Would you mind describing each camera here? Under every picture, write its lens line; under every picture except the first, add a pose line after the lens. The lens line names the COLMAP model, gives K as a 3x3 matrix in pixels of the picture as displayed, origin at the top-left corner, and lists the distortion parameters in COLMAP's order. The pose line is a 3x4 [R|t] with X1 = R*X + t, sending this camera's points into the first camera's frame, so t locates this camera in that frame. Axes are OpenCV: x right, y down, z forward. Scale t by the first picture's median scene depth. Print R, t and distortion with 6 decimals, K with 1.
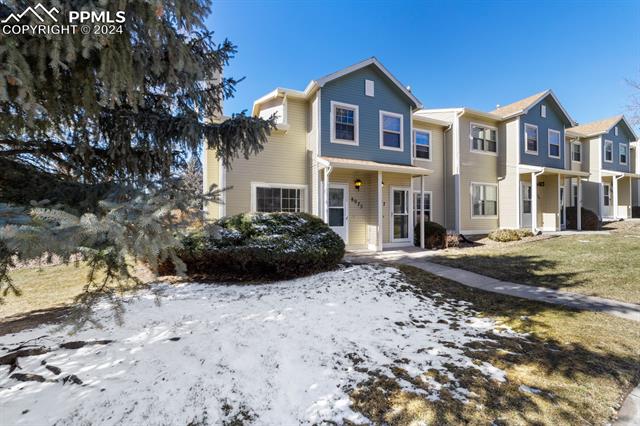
lens RADIAL K [[249.6, 0, 323.1], [0, 249.6, 213.1], [0, 0, 1]] dist [-0.010771, 0.002774]
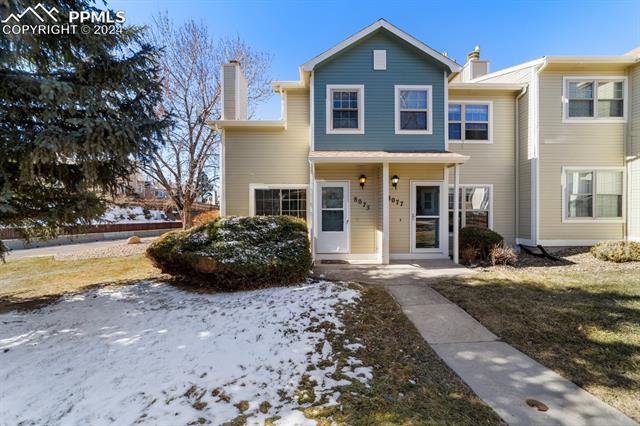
lens RADIAL K [[249.6, 0, 317.4], [0, 249.6, 214.4], [0, 0, 1]] dist [-0.010771, 0.002774]
pose [[0.925258, 0.001504, -0.379336, 0.316317], [0.005789, 0.999820, 0.018083, -0.020036], [0.379295, -0.018927, 0.925082, 0.178451]]
